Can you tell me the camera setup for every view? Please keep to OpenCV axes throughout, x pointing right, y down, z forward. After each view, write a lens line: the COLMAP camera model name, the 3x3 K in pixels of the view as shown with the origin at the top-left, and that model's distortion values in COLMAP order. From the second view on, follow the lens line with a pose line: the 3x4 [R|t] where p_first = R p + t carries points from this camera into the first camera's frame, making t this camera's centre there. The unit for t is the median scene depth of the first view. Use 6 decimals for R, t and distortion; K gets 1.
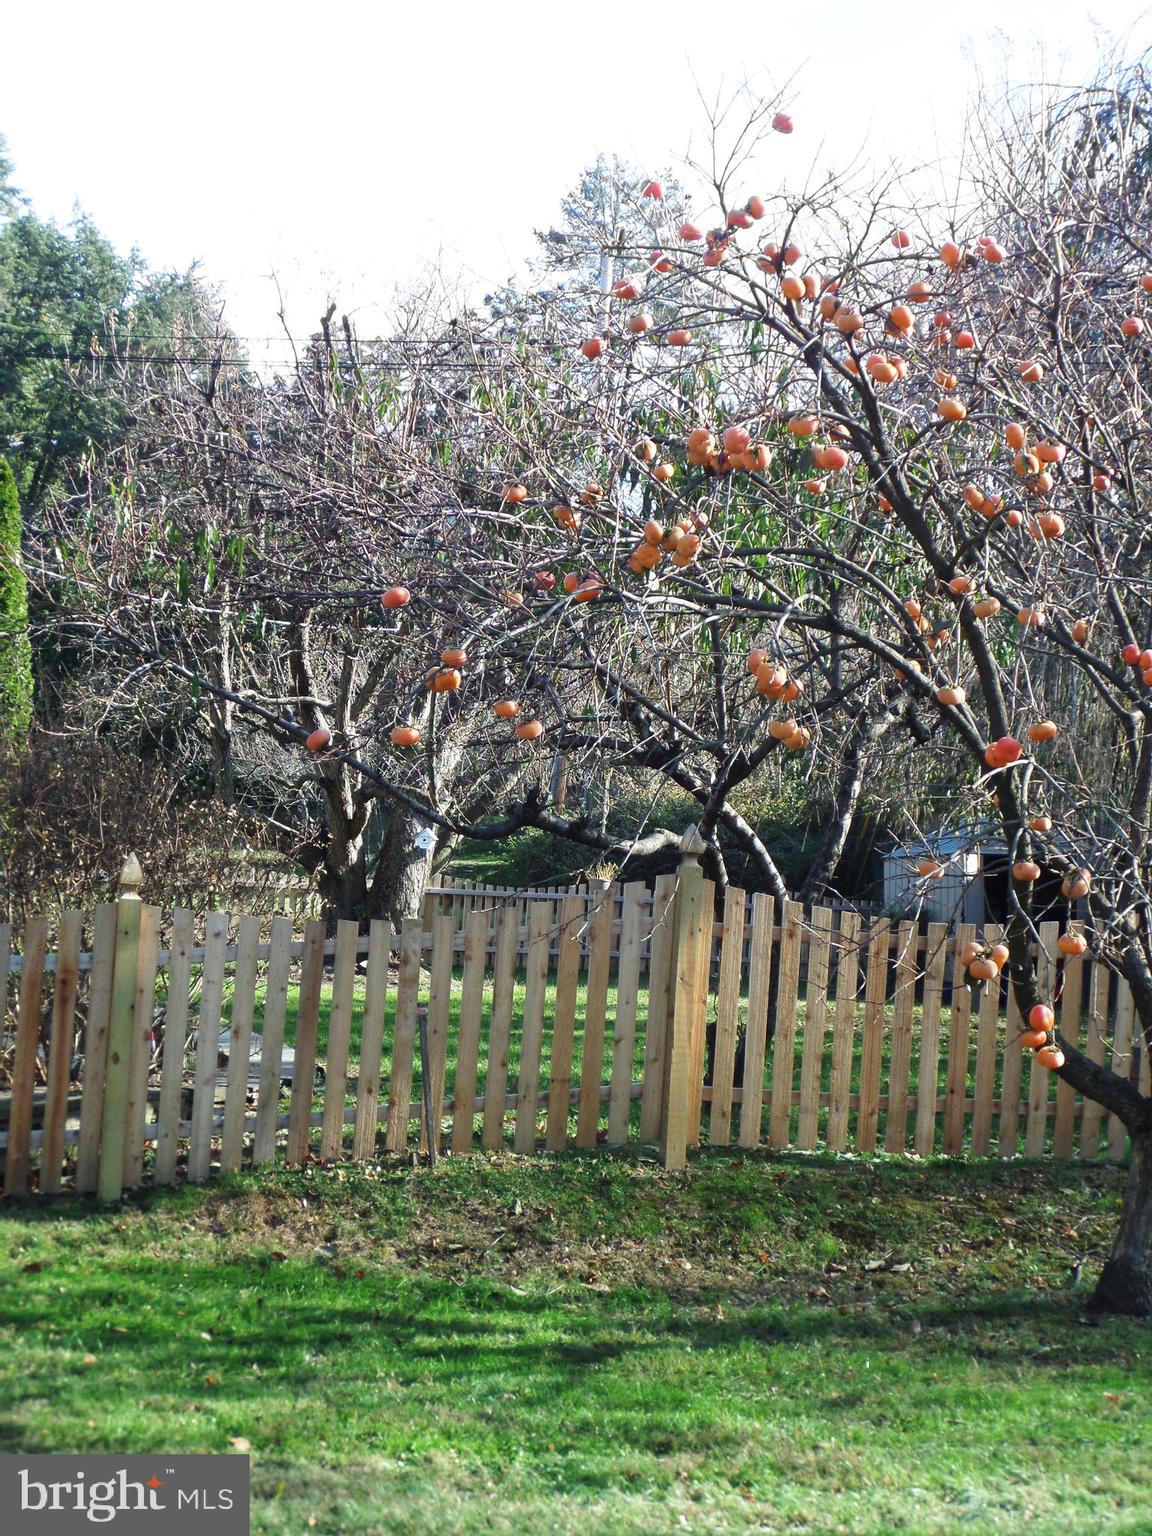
lens RADIAL K [[2802.1, 0, 576.0], [0, 2802.1, 768.0], [0, 0, 1]] dist [0.011676, -0.054412]
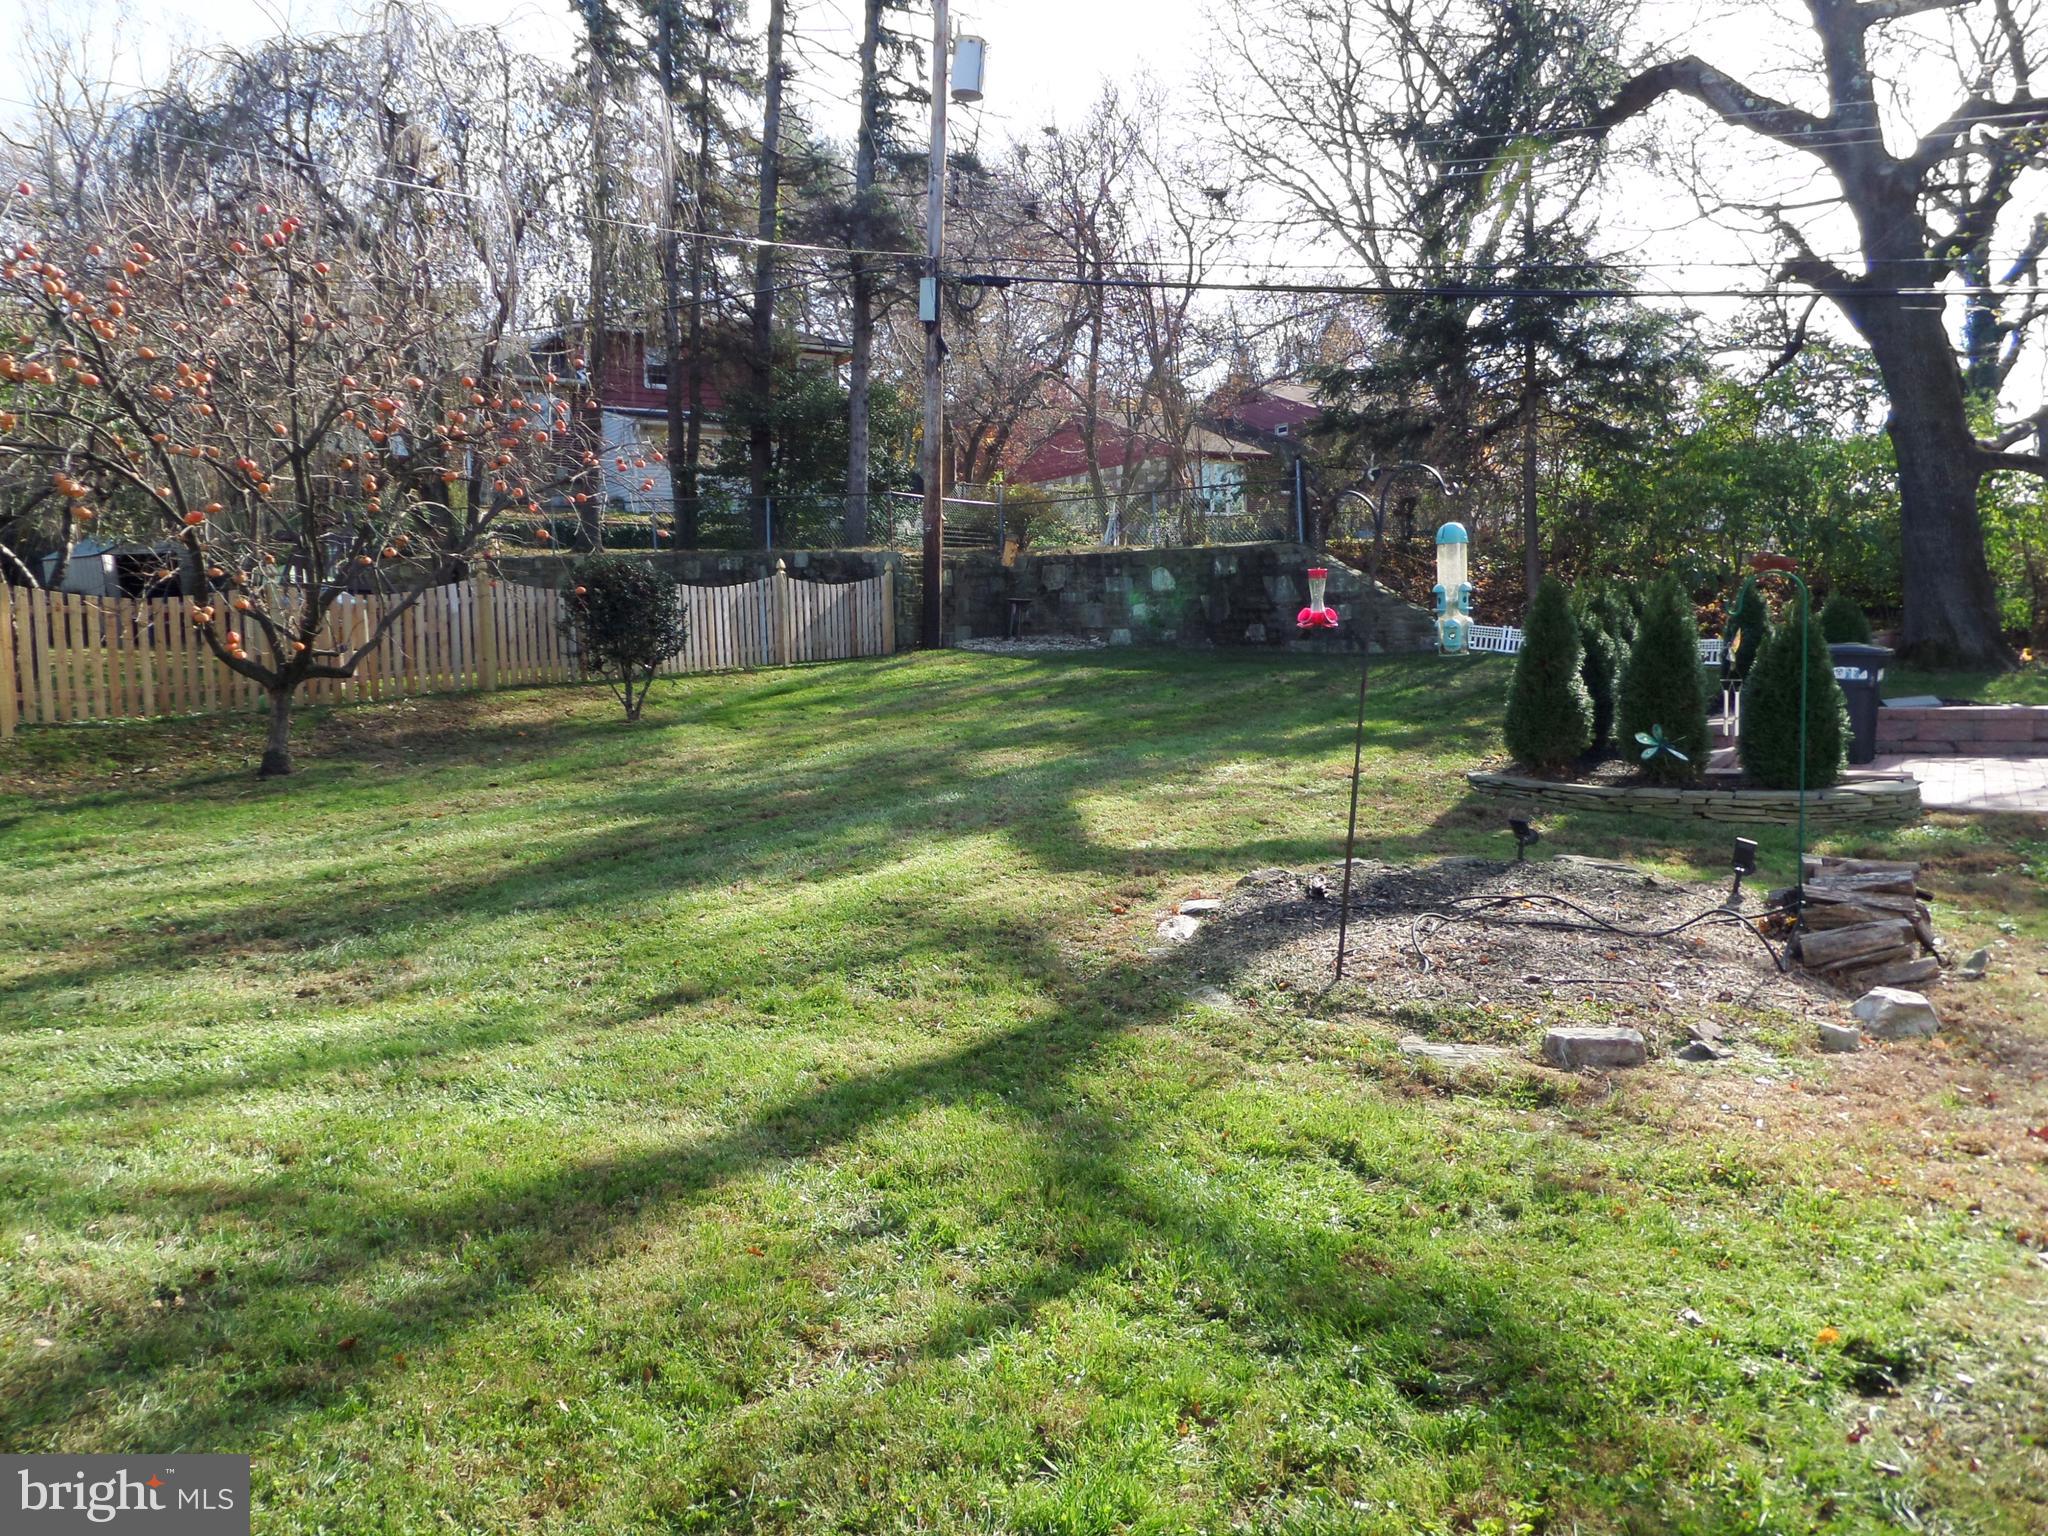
lens RADIAL K [[1507.2, 0, 1024.0], [0, 1507.2, 768.0], [0, 0, 1]] dist [0.003344, -0.029086]
pose [[0.767904, -0.121432, 0.628950, -0.087592], [0.004377, 0.982839, 0.184414, -0.025561], [-0.640550, -0.138859, 0.755257, -0.250667]]
